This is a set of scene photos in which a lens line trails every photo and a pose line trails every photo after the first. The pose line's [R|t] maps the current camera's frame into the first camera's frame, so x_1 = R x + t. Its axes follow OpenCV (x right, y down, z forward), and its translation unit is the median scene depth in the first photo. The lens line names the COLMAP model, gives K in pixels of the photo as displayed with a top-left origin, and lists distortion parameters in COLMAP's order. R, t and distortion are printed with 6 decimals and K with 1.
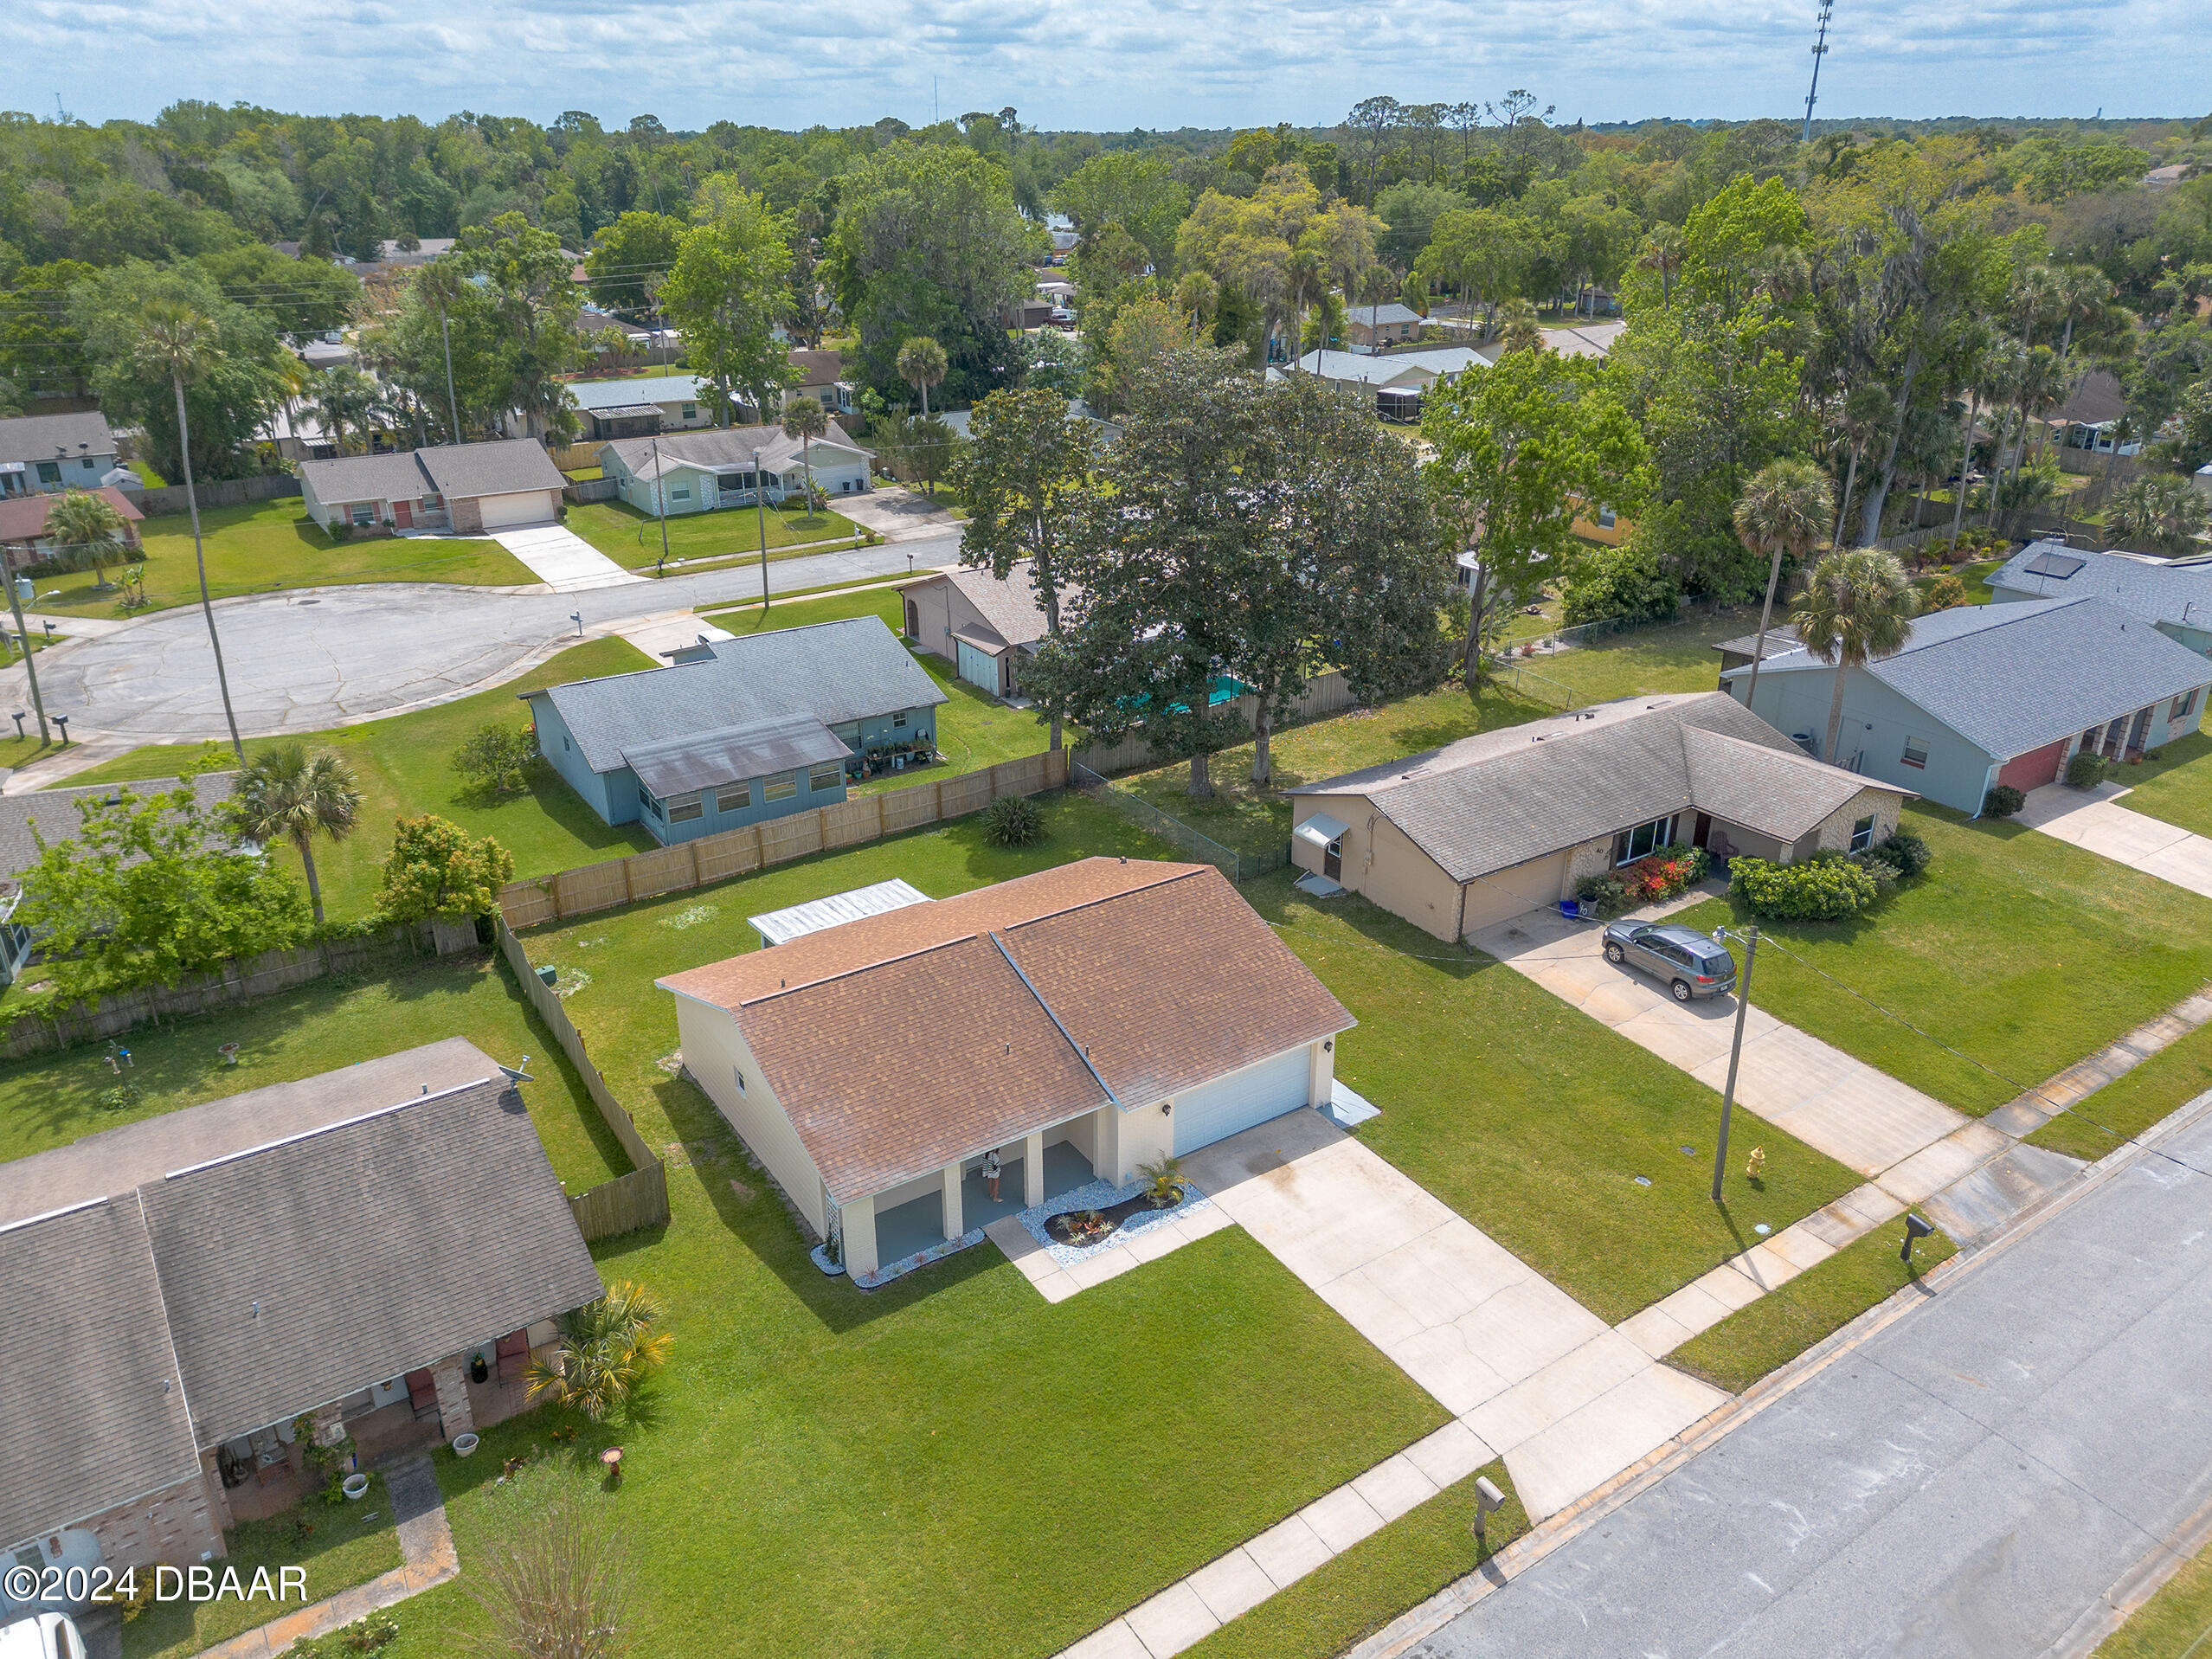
lens RADIAL K [[1580.4, 0, 1106.0], [0, 1580.4, 829.5], [0, 0, 1]] dist [0.050559, -0.046942]
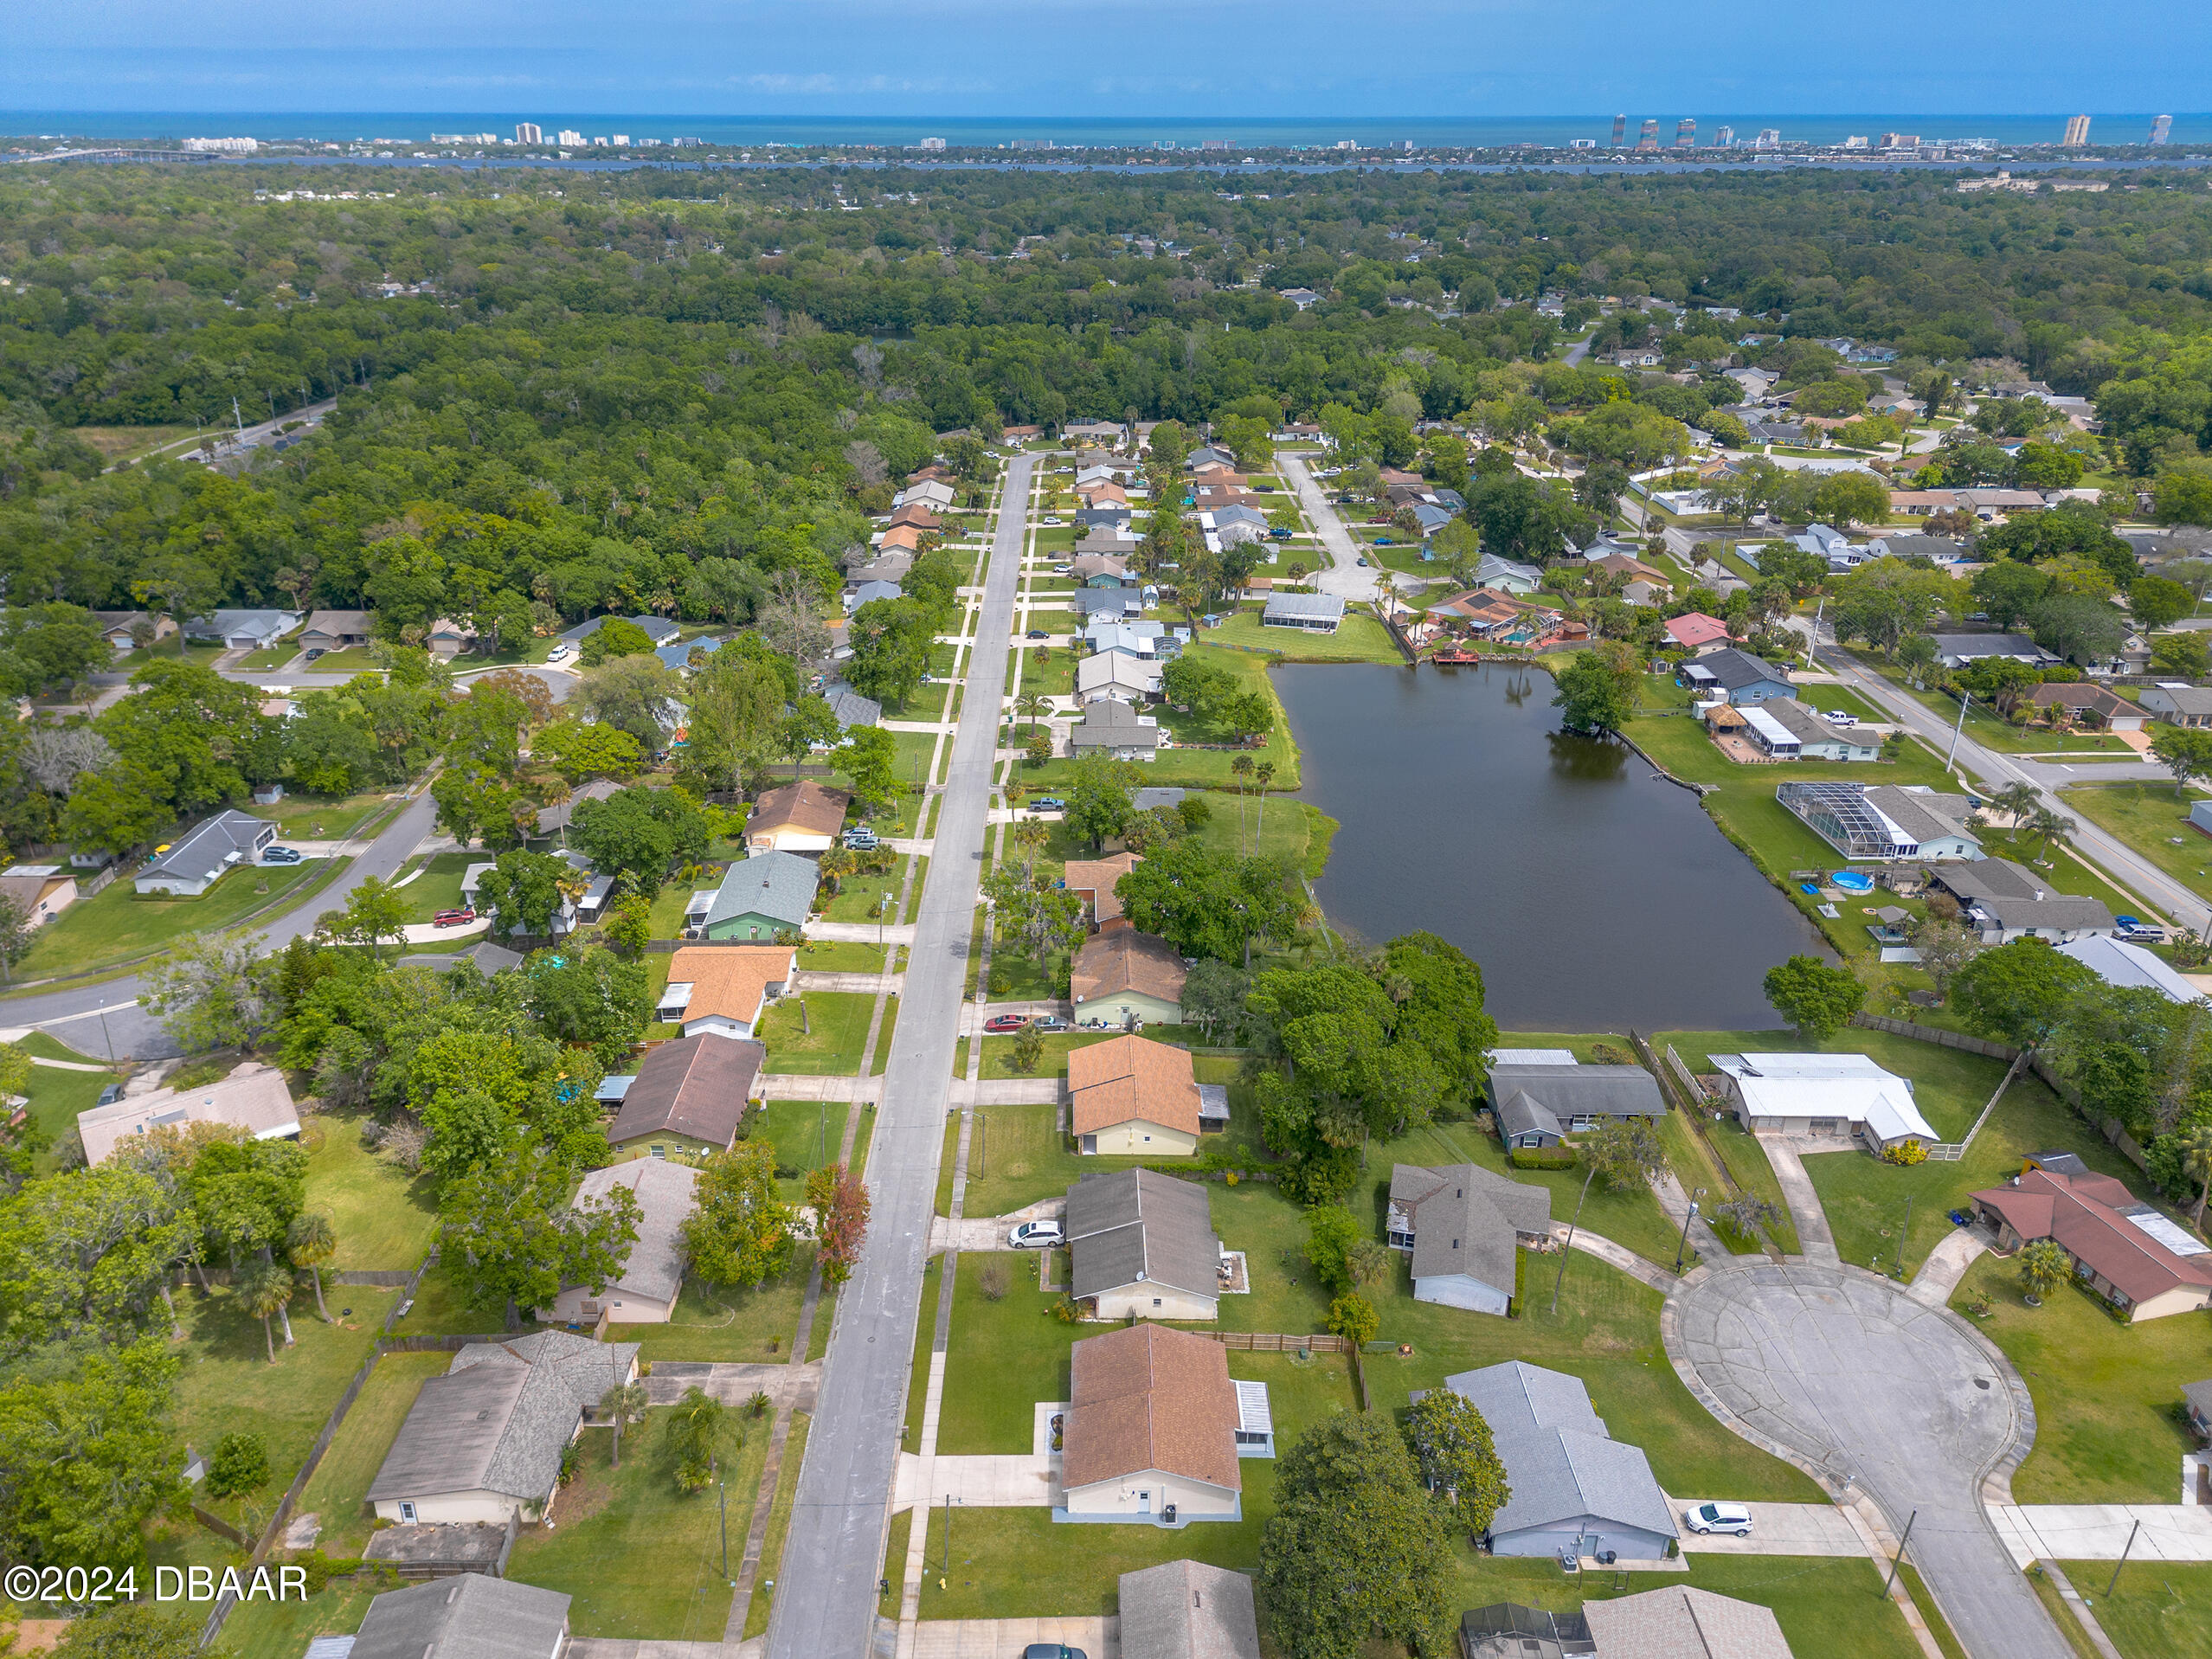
lens RADIAL K [[1580.4, 0, 1106.0], [0, 1580.4, 829.5], [0, 0, 1]] dist [0.050559, -0.046942]
pose [[-0.544247, 0.340835, -0.766568, 1.590375], [-0.346445, 0.740884, 0.575384, -2.010186], [0.764049, 0.578724, -0.285144, 1.036760]]
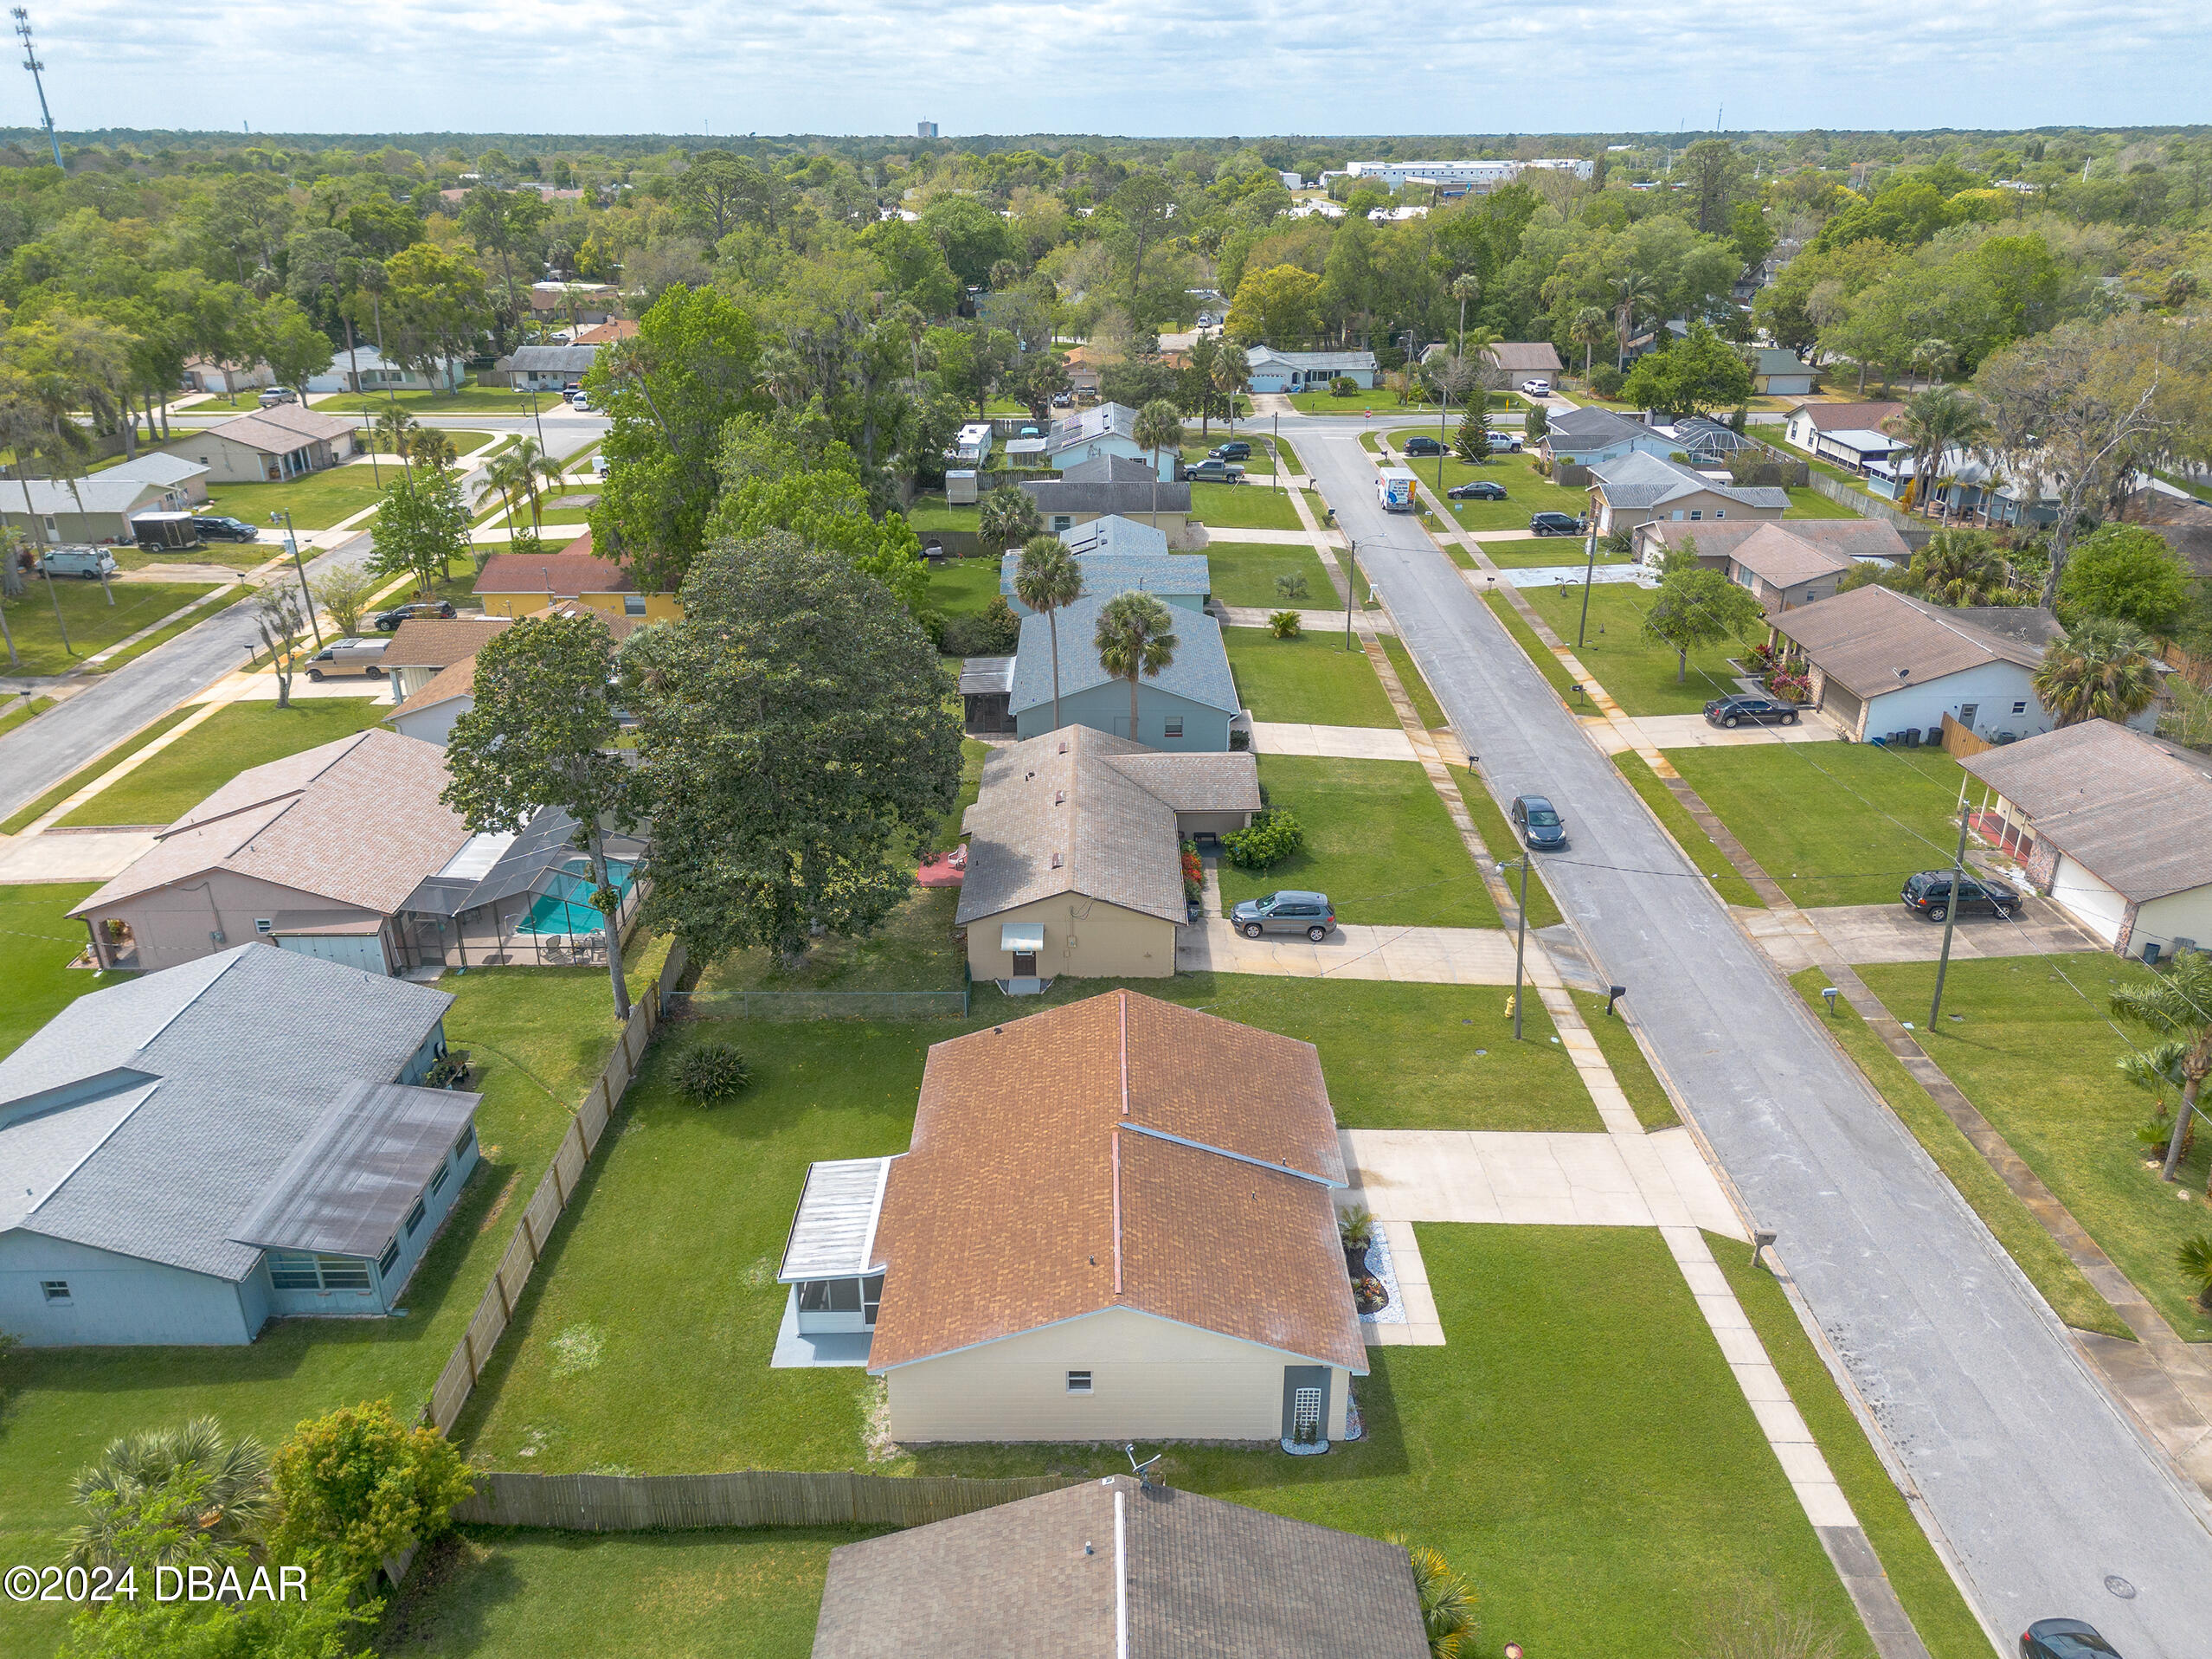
lens RADIAL K [[1558.0, 0, 1100.0], [0, 1558.0, 852.9], [0, 0, 1]] dist [0.054529, -0.039674]
pose [[0.554848, -0.343704, 0.757635, -0.710991], [0.334117, 0.926063, 0.175425, -0.253769], [-0.761912, 0.155805, 0.628662, 0.296426]]
